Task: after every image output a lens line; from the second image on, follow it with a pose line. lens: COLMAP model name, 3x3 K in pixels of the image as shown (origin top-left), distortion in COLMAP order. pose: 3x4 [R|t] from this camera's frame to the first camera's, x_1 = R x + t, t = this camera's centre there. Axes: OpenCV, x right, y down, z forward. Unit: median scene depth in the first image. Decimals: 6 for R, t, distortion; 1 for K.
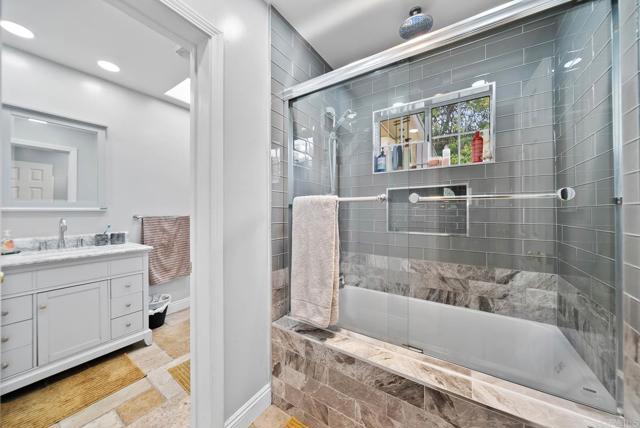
lens RADIAL K [[220.7, 0, 324.6], [0, 220.7, 213.6], [0, 0, 1]] dist [-0.002384, -0.000193]
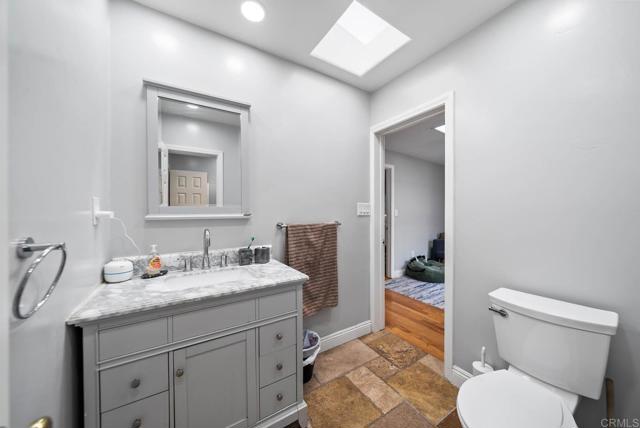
lens RADIAL K [[220.7, 0, 324.6], [0, 220.7, 213.6], [0, 0, 1]] dist [-0.002384, -0.000193]
pose [[0.913380, -0.004397, -0.407085, -0.461190], [0.003728, 0.999990, -0.002437, -0.023847], [0.407091, 0.000708, 0.913387, 0.424559]]
